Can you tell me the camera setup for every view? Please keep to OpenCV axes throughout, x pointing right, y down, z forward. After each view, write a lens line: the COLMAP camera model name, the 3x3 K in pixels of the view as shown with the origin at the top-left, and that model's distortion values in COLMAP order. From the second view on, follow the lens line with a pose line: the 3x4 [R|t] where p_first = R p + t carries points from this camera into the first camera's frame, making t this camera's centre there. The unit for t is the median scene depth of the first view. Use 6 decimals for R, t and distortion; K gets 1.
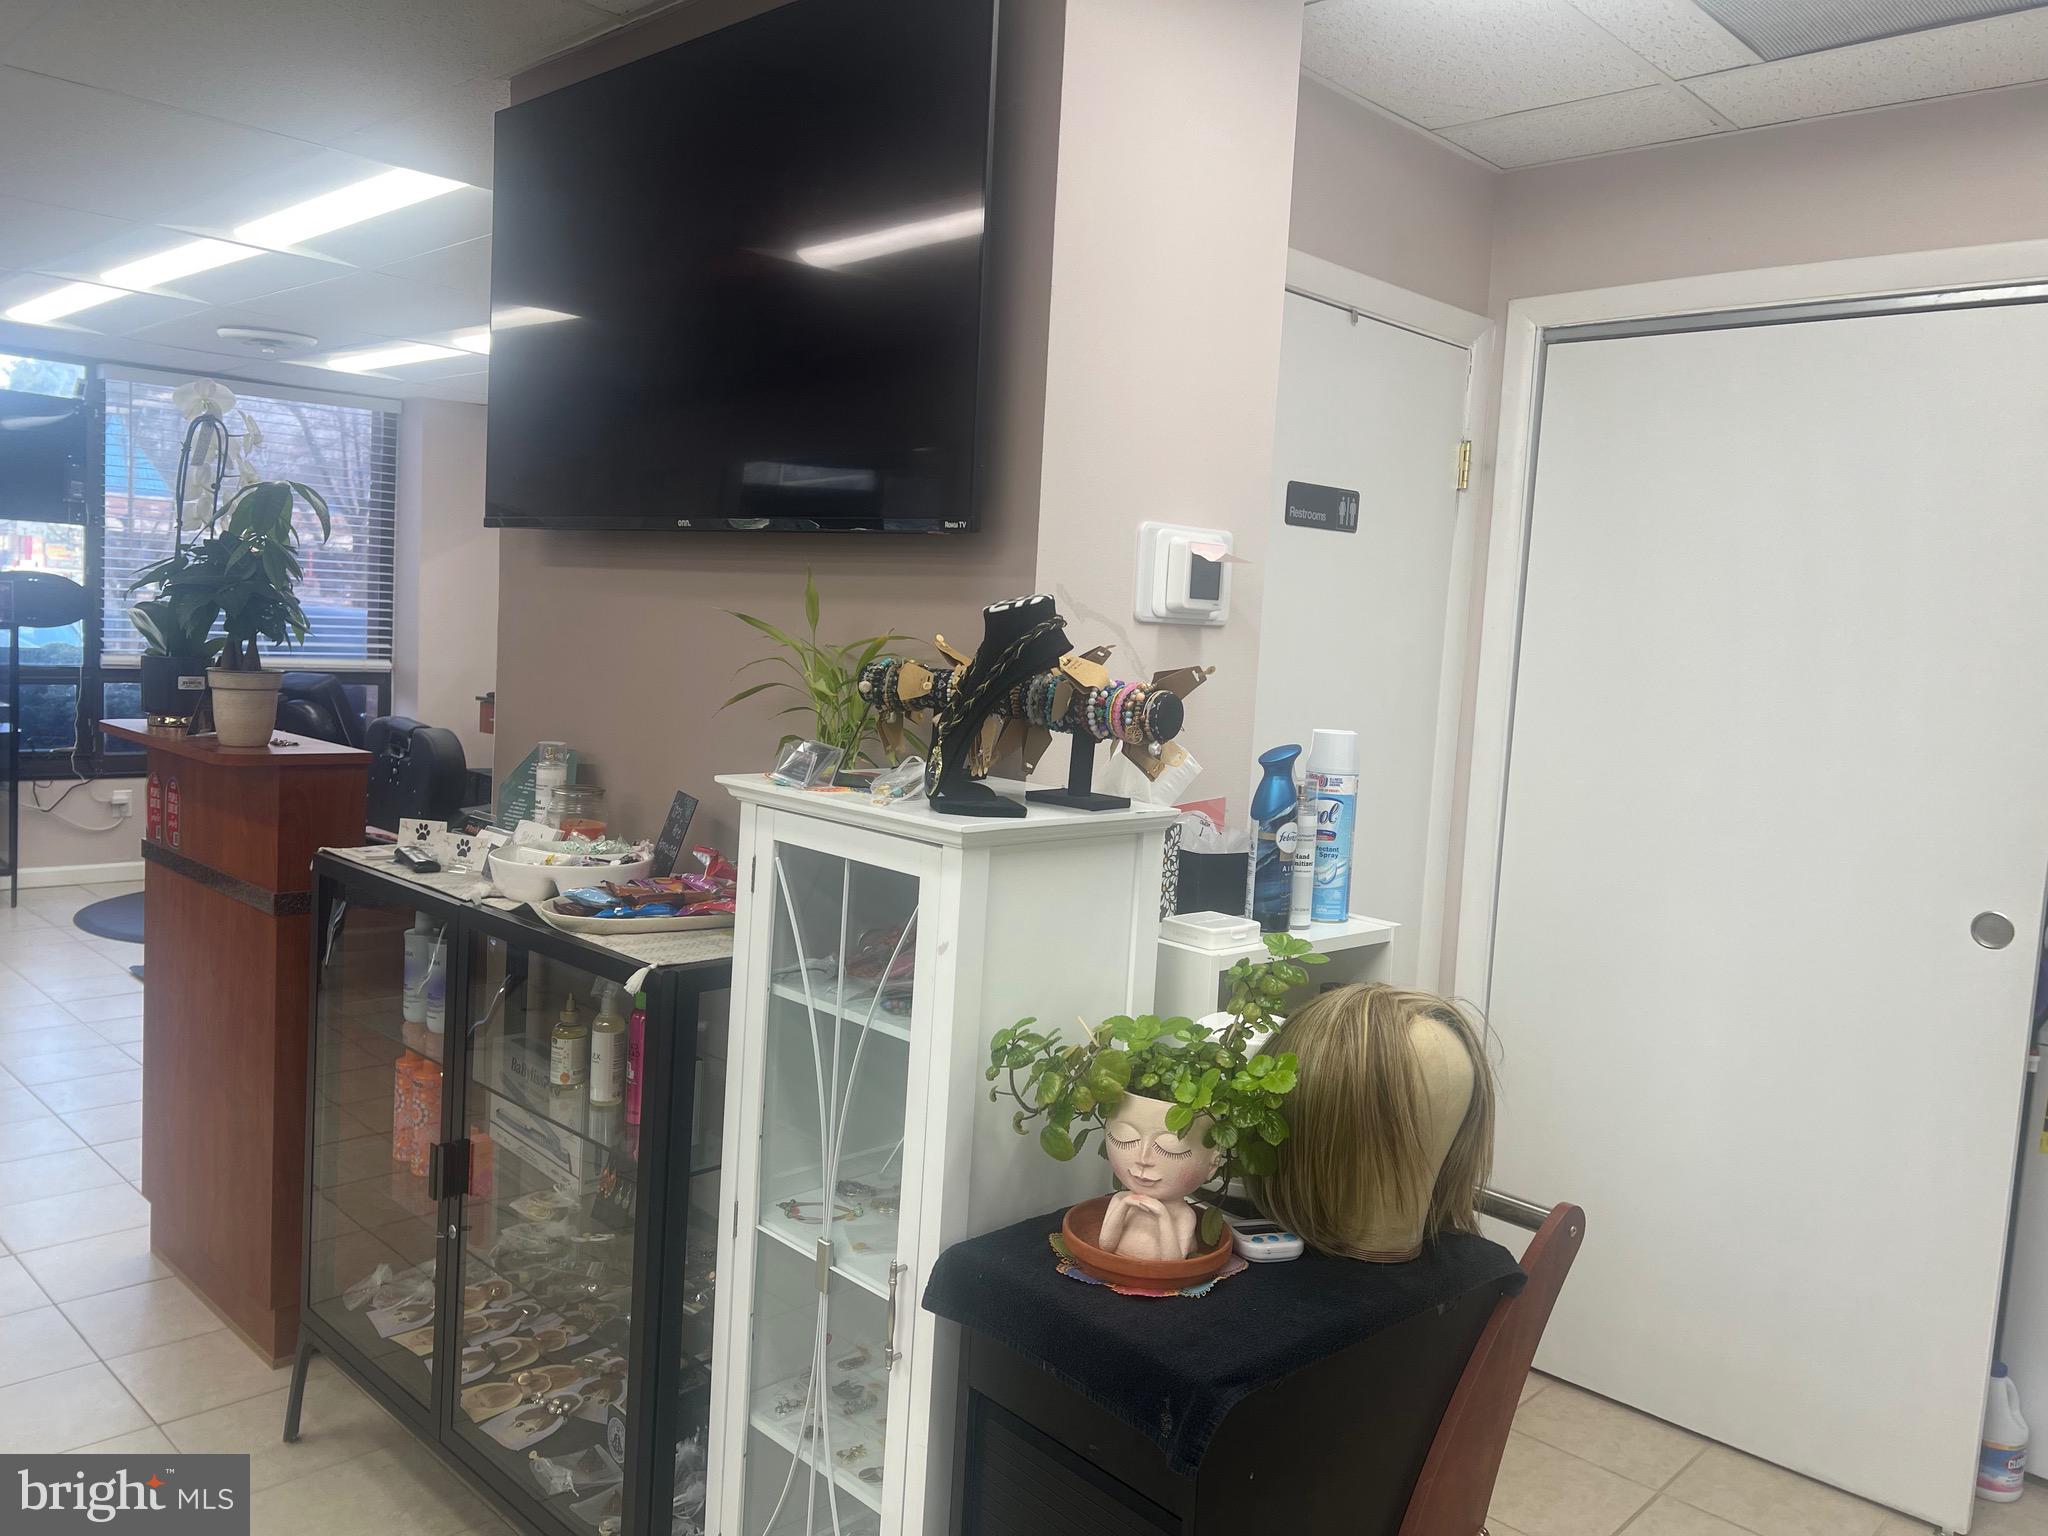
lens RADIAL K [[1519.9, 0, 1037.0], [0, 1519.9, 749.8], [0, 0, 1]] dist [0.065105, -0.077838]
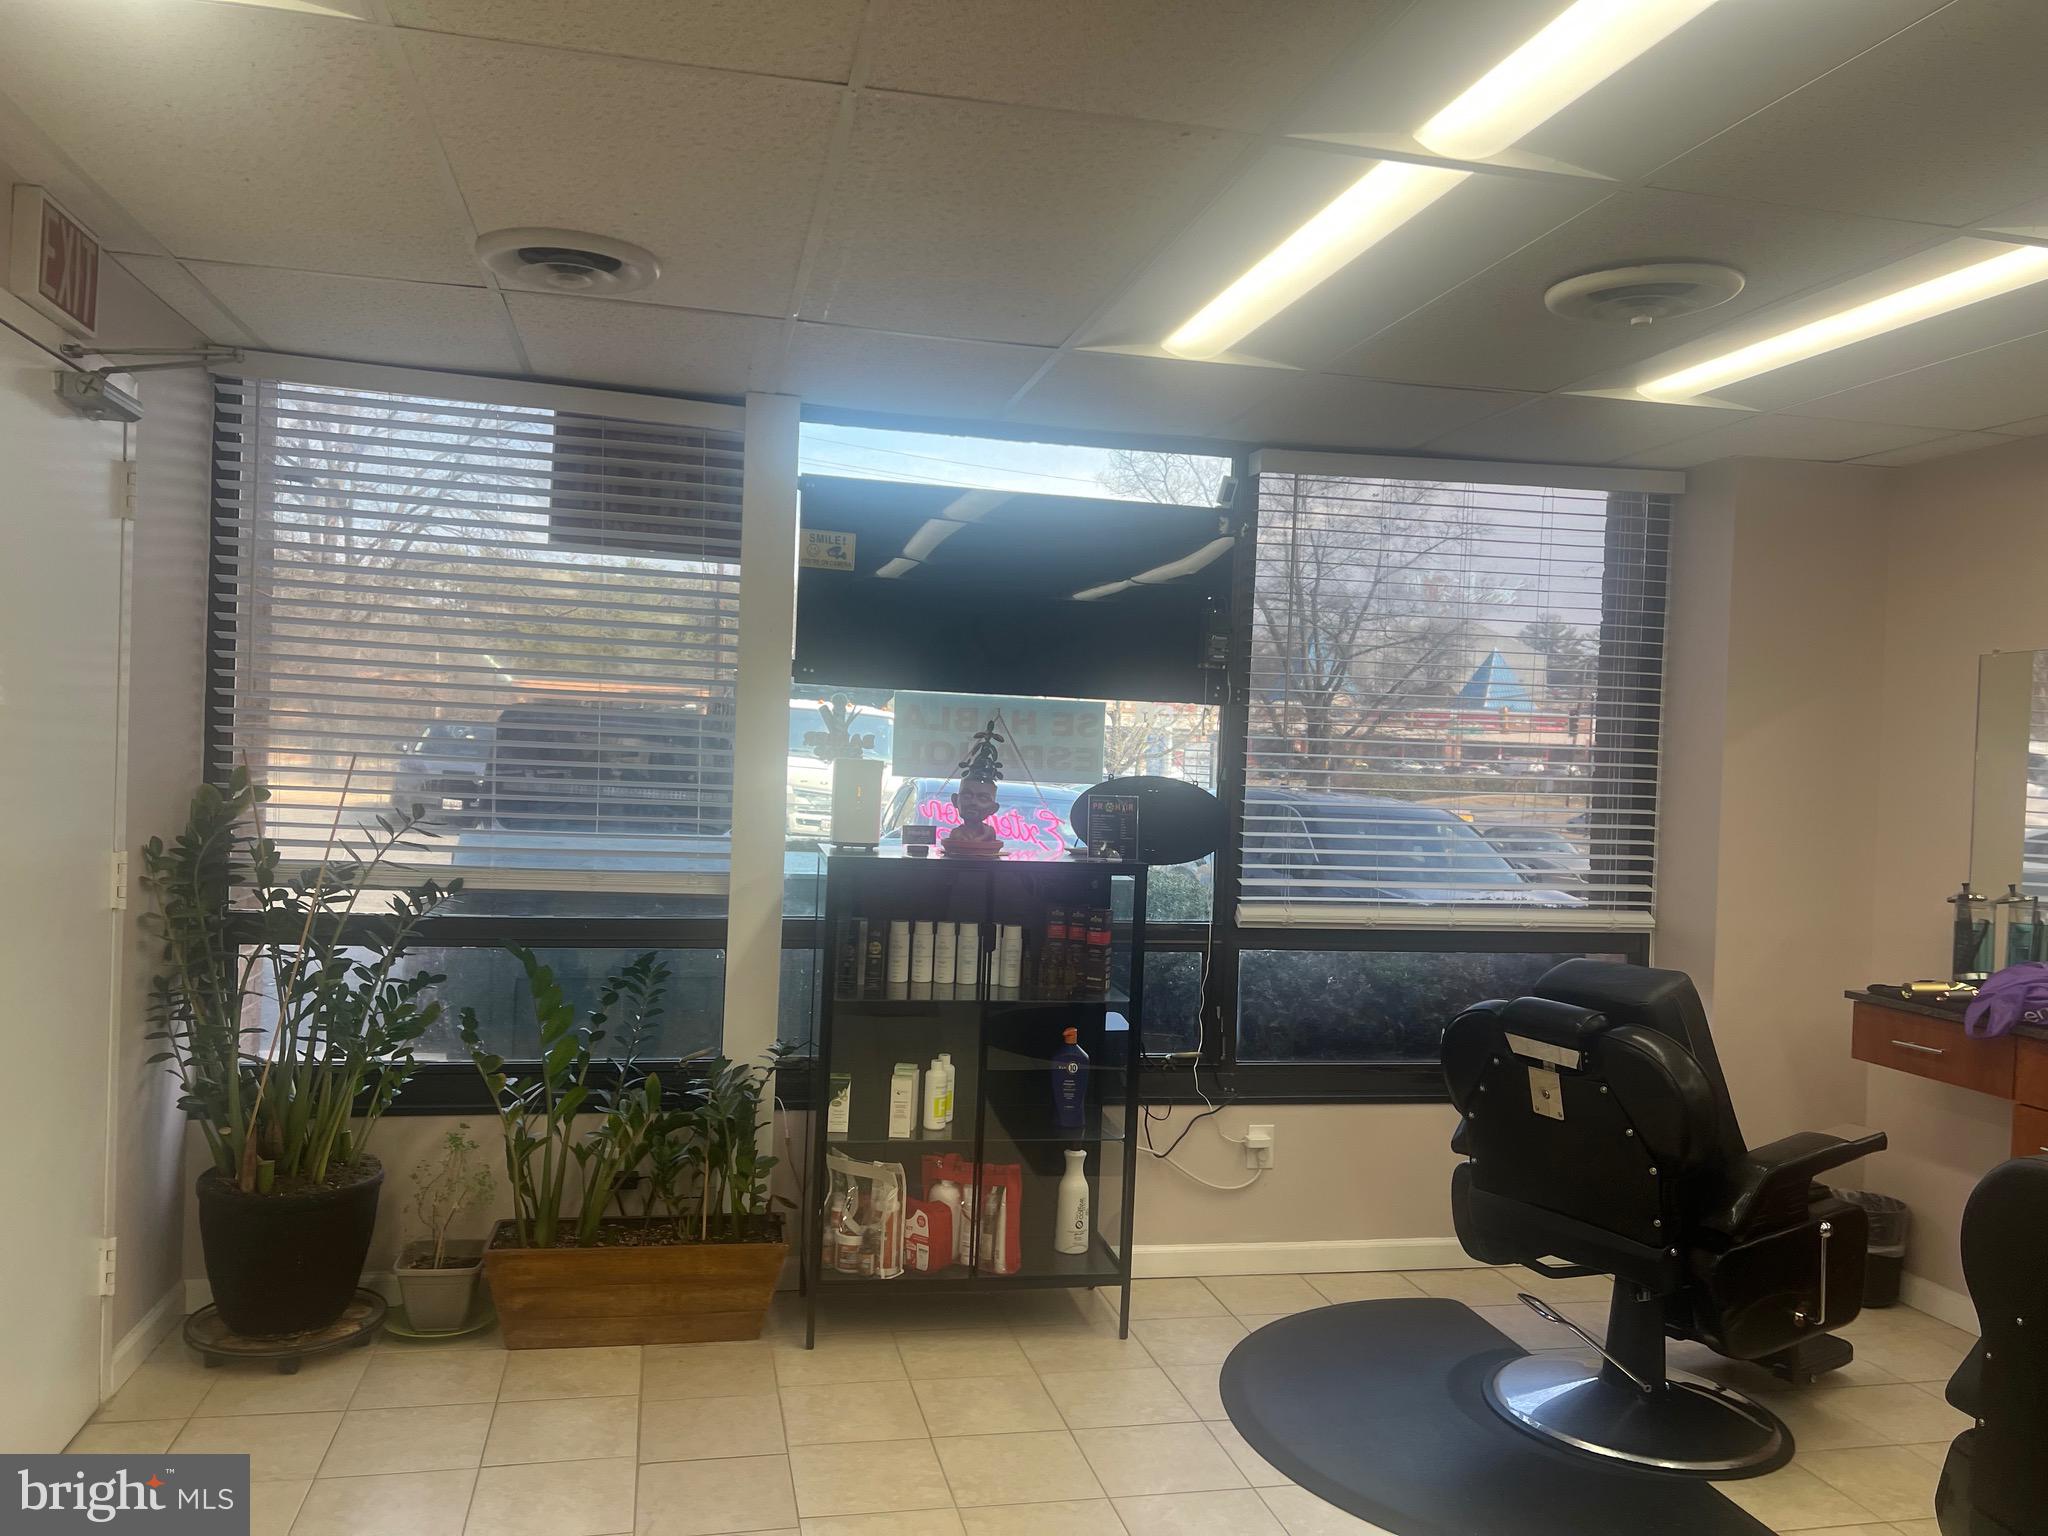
lens RADIAL K [[1519.9, 0, 1028.4], [0, 1519.9, 772.1], [0, 0, 1]] dist [0.065105, -0.077838]
pose [[0.836125, -0.017985, -0.548244, -0.336572], [-0.036355, 0.995448, -0.088101, -0.058114], [0.547333, 0.093595, 0.831665, 0.428585]]
